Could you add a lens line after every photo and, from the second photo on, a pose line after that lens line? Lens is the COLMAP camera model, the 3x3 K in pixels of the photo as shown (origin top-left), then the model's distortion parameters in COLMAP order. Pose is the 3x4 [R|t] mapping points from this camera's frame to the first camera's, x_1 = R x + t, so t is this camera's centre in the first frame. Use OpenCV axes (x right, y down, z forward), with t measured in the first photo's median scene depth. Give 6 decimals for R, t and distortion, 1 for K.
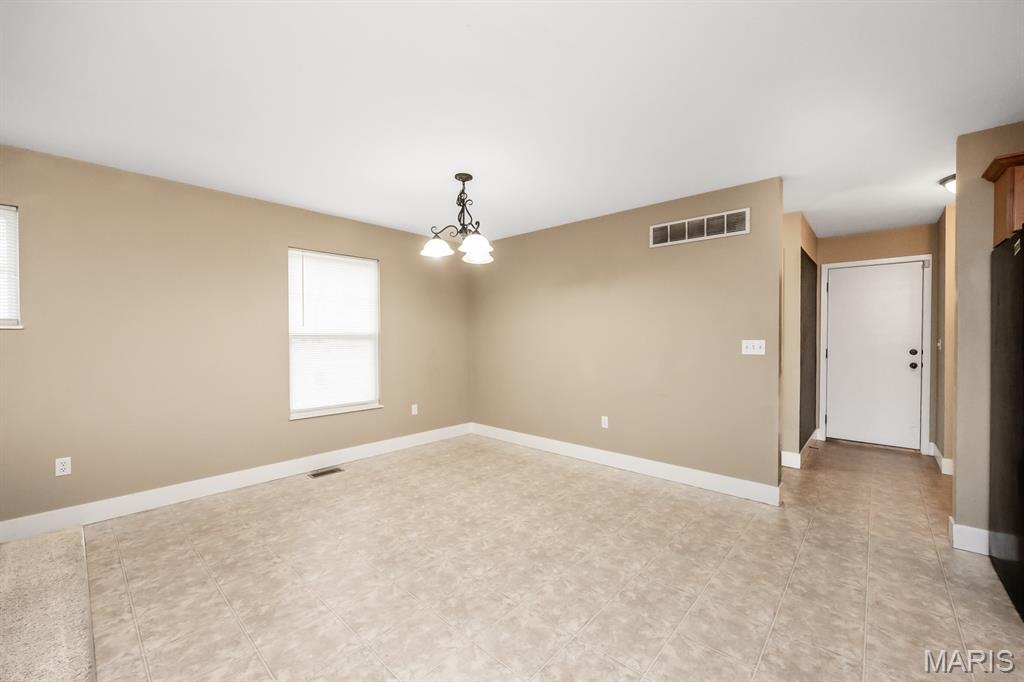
lens RADIAL K [[399.2, 0, 514.5], [0, 399.2, 341.2], [0, 0, 1]] dist [-0.001683, 0.000099]
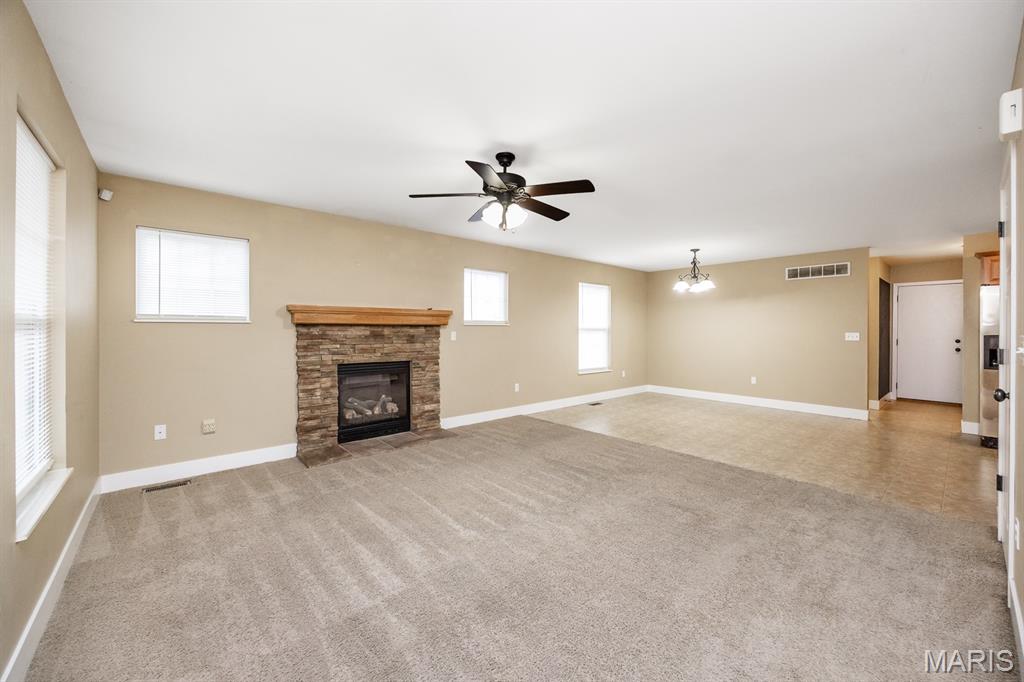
lens RADIAL K [[399.2, 0, 512.6], [0, 399.2, 329.9], [0, 0, 1]] dist [-0.001683, 0.000099]
pose [[0.993724, 0.004805, -0.111758, -0.661489], [-0.005855, 0.999942, -0.009071, 0.008593], [0.111707, 0.009669, 0.993694, -0.883353]]
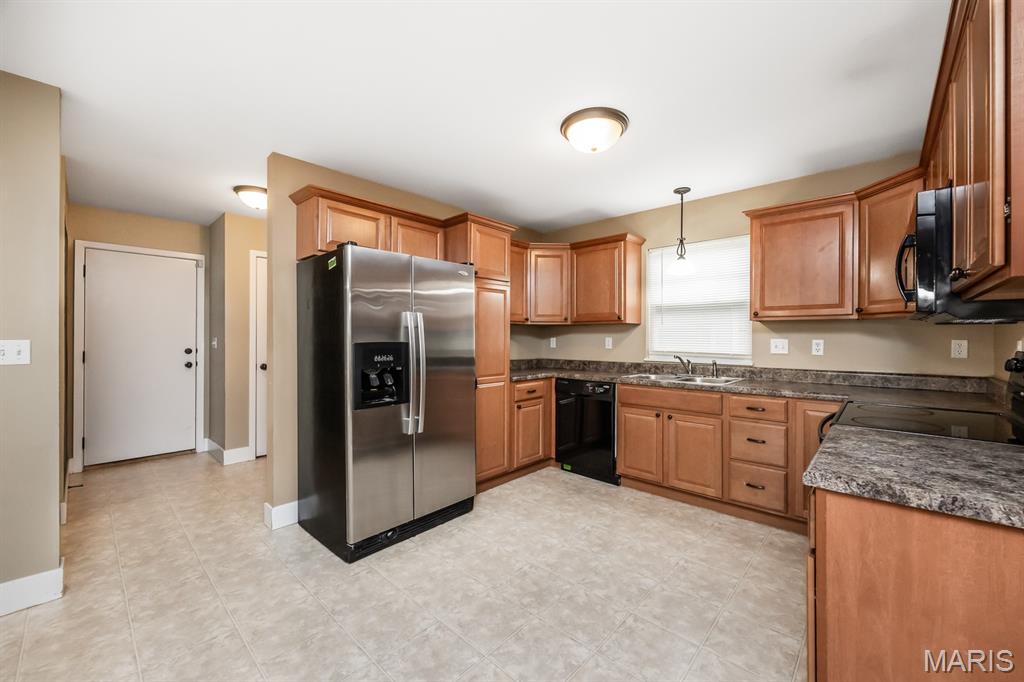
lens RADIAL K [[399.2, 0, 526.2], [0, 399.2, 337.2], [0, 0, 1]] dist [-0.001683, 0.000099]
pose [[-0.015734, -0.000090, 0.999876, 0.005157], [0.008021, 0.999968, 0.000217, -0.001035], [-0.999844, 0.008023, -0.015732, 0.215970]]
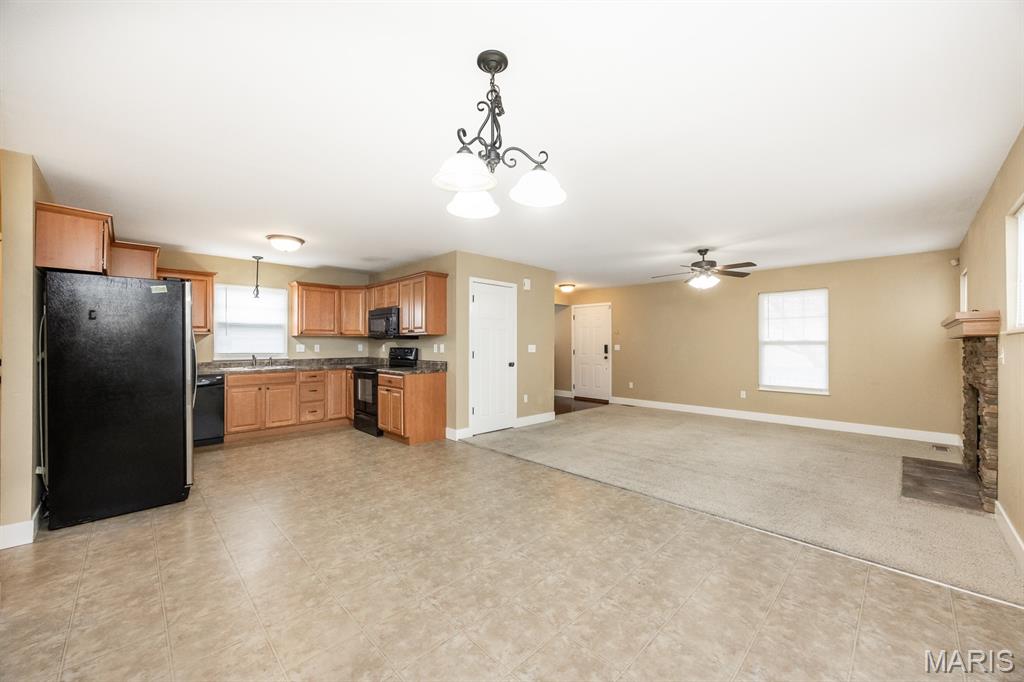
lens RADIAL K [[399.2, 0, 511.2], [0, 399.2, 341.3], [0, 0, 1]] dist [-0.001683, 0.000099]
pose [[-0.998344, -0.000531, 0.057528, -0.160982], [-0.000159, 0.999979, 0.006458, -0.018022], [-0.057530, 0.006438, -0.998323, 1.355204]]
